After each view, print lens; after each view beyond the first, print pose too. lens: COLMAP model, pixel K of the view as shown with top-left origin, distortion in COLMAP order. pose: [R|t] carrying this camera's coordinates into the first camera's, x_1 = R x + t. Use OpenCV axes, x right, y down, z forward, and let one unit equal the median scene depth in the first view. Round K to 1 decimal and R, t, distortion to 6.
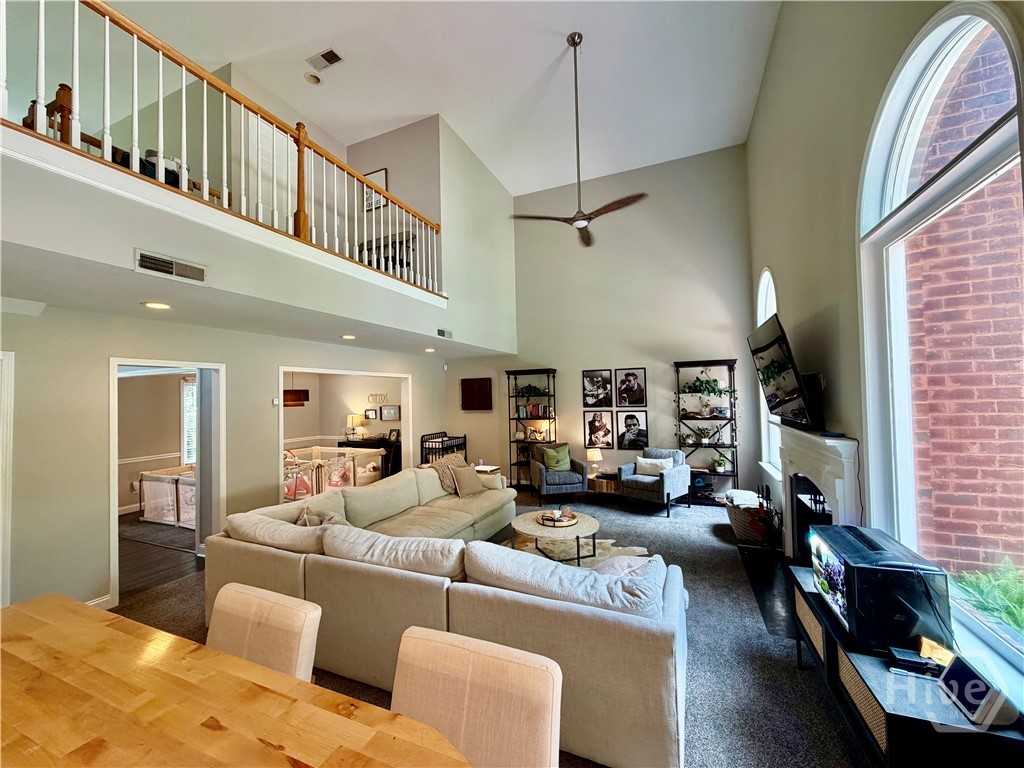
lens RADIAL K [[407.4, 0, 507.9], [0, 407.4, 385.6], [0, 0, 1]] dist [-0.000040, 0.000024]
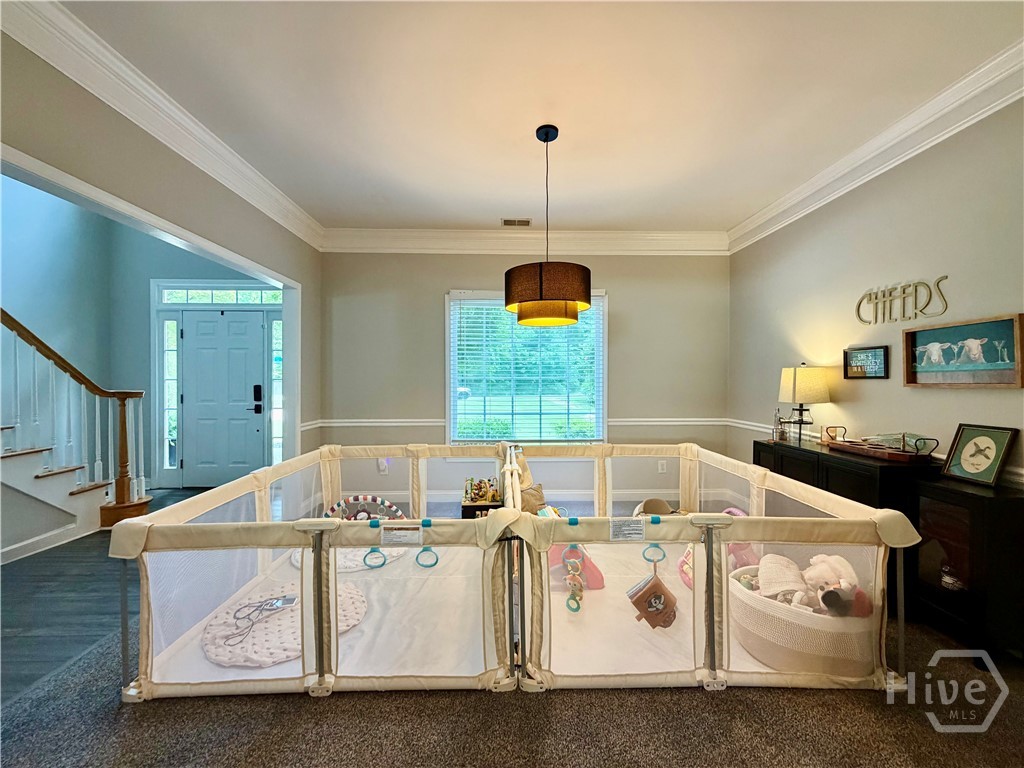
lens RADIAL K [[407.4, 0, 507.6], [0, 407.4, 381.0], [0, 0, 1]] dist [-0.000040, 0.000024]
pose [[0.410617, 0.028472, -0.911363, -0.227970], [0.018433, 0.999049, 0.039516, 0.085813], [0.911622, -0.033026, 0.409702, 0.834012]]
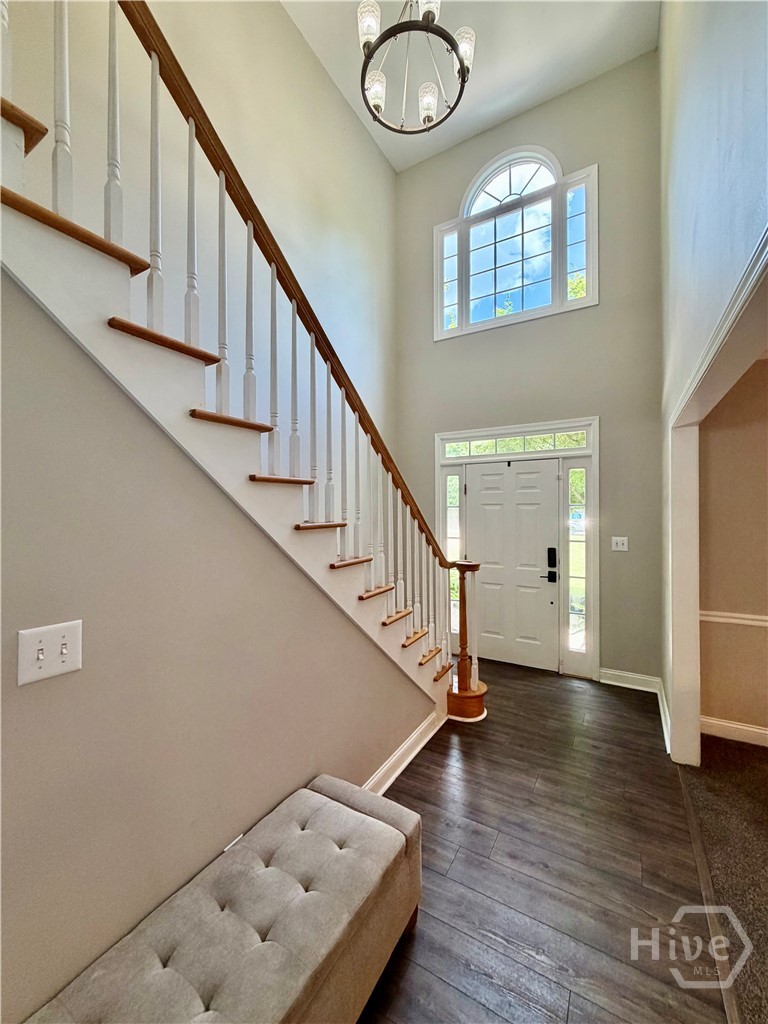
lens RADIAL K [[407.4, 0, 390.3], [0, 407.4, 511.4], [0, 0, 1]] dist [-0.000040, 0.000024]
pose [[-0.120176, 0.021157, -0.992527, -0.428820], [0.037710, 0.999149, 0.016732, 0.044155], [0.992036, -0.035417, -0.120872, 0.585616]]
